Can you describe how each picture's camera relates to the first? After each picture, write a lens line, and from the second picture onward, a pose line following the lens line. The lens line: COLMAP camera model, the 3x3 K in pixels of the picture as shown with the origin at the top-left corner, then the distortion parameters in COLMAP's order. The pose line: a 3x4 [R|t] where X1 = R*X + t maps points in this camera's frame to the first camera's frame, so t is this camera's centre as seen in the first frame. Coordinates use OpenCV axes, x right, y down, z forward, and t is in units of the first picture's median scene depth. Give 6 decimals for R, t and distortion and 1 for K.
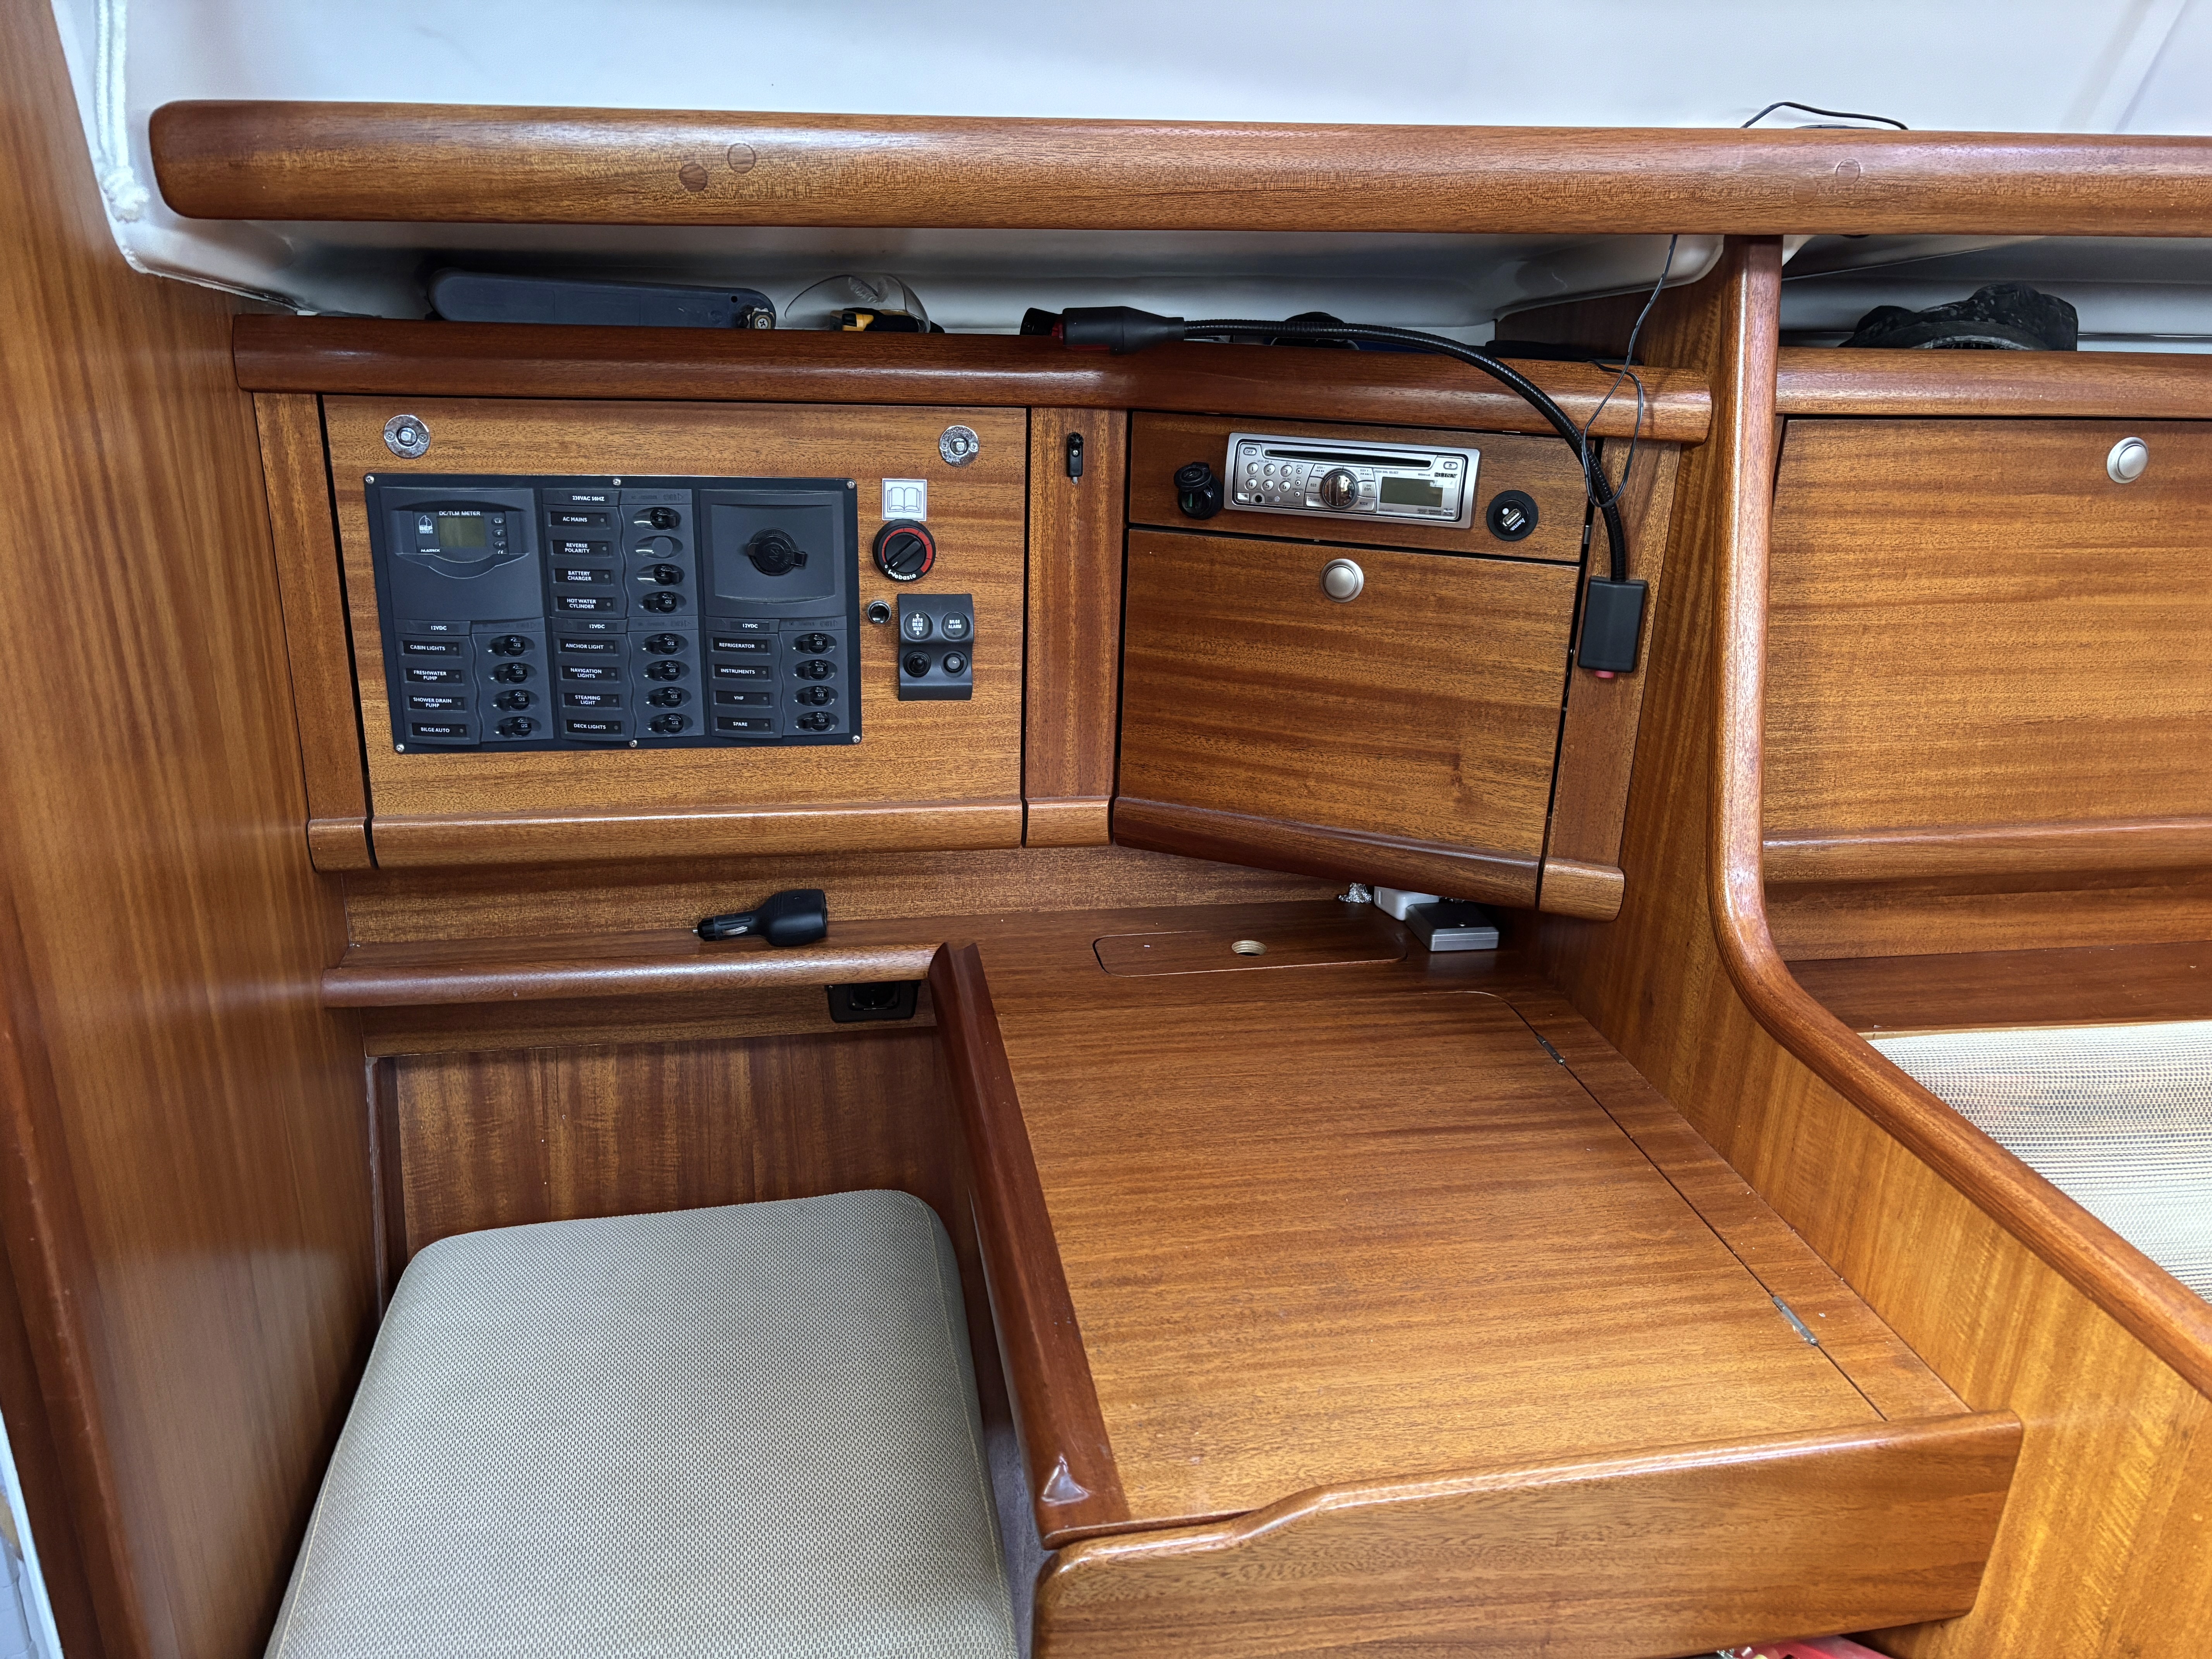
lens RADIAL K [[1674.8, 0, 1106.0], [0, 1674.8, 829.5], [0, 0, 1]] dist [0.042016, 0.007760]
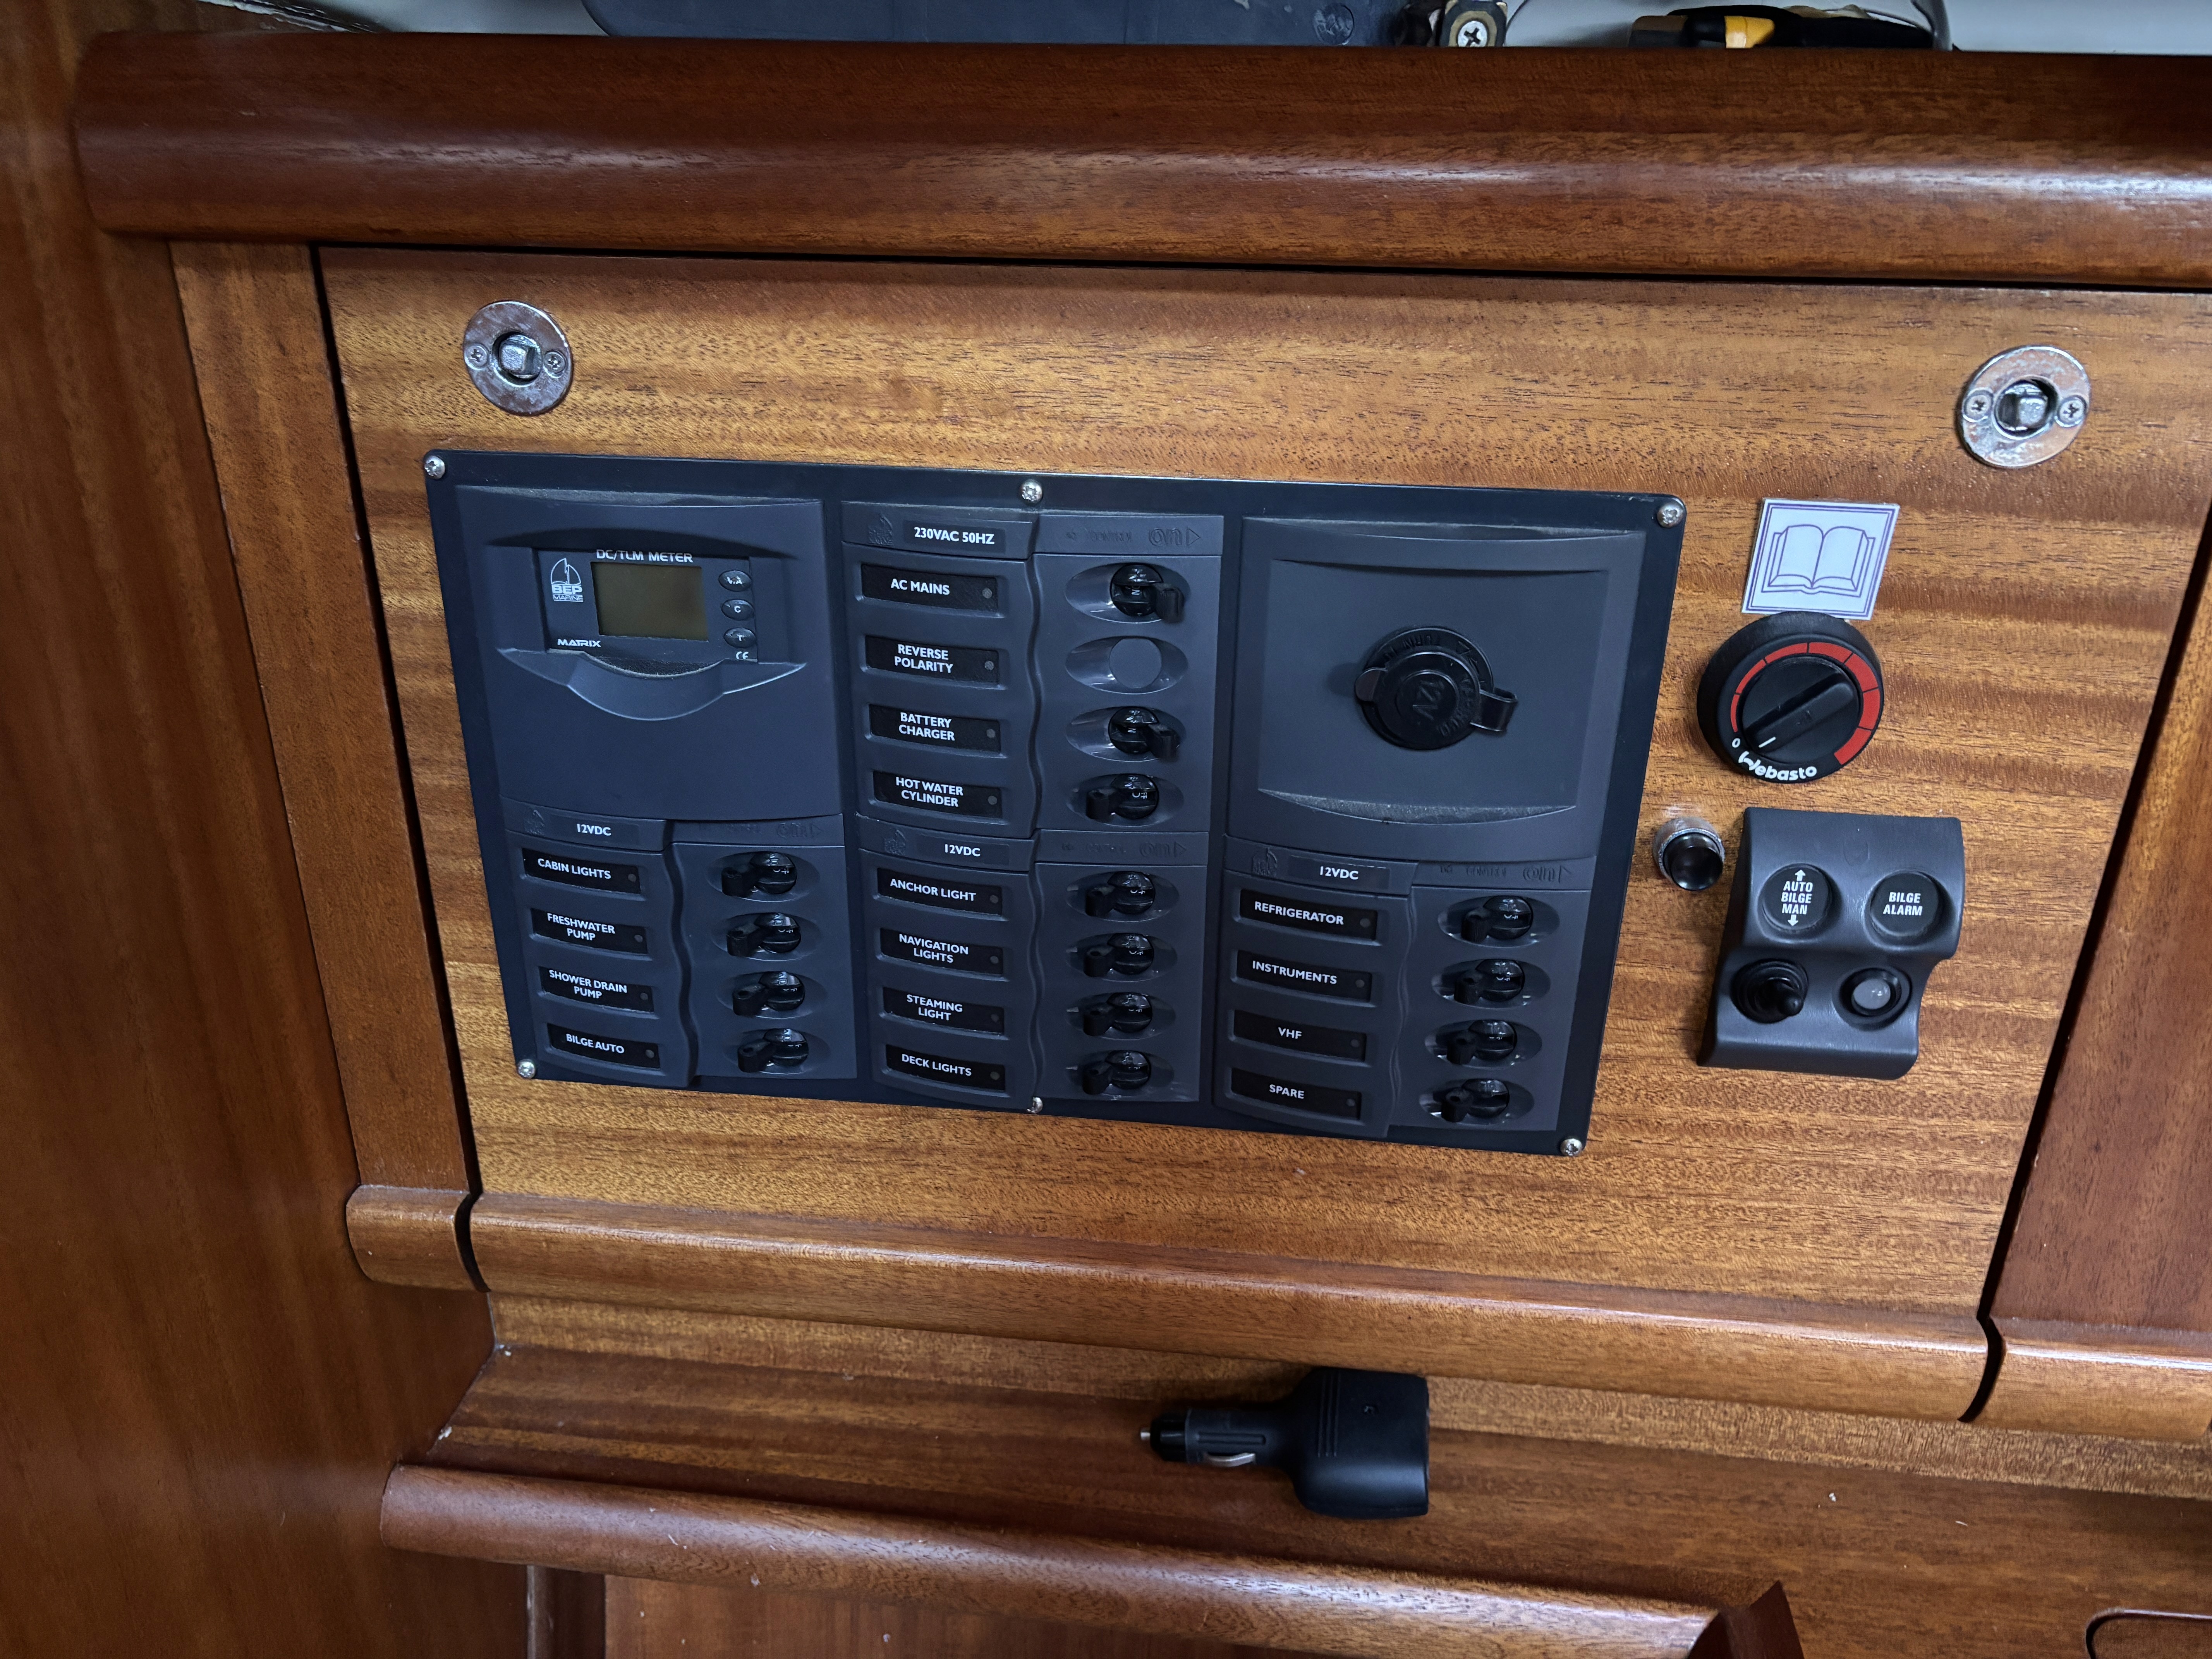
lens RADIAL K [[1676.5, 0, 1094.7], [0, 1676.5, 834.8], [0, 0, 1]] dist [0.018715, 0.003751]
pose [[0.960368, 0.103577, -0.258778, -0.169168], [-0.074089, 0.989855, 0.121237, -0.172663], [0.268710, -0.097260, 0.958298, 0.626723]]
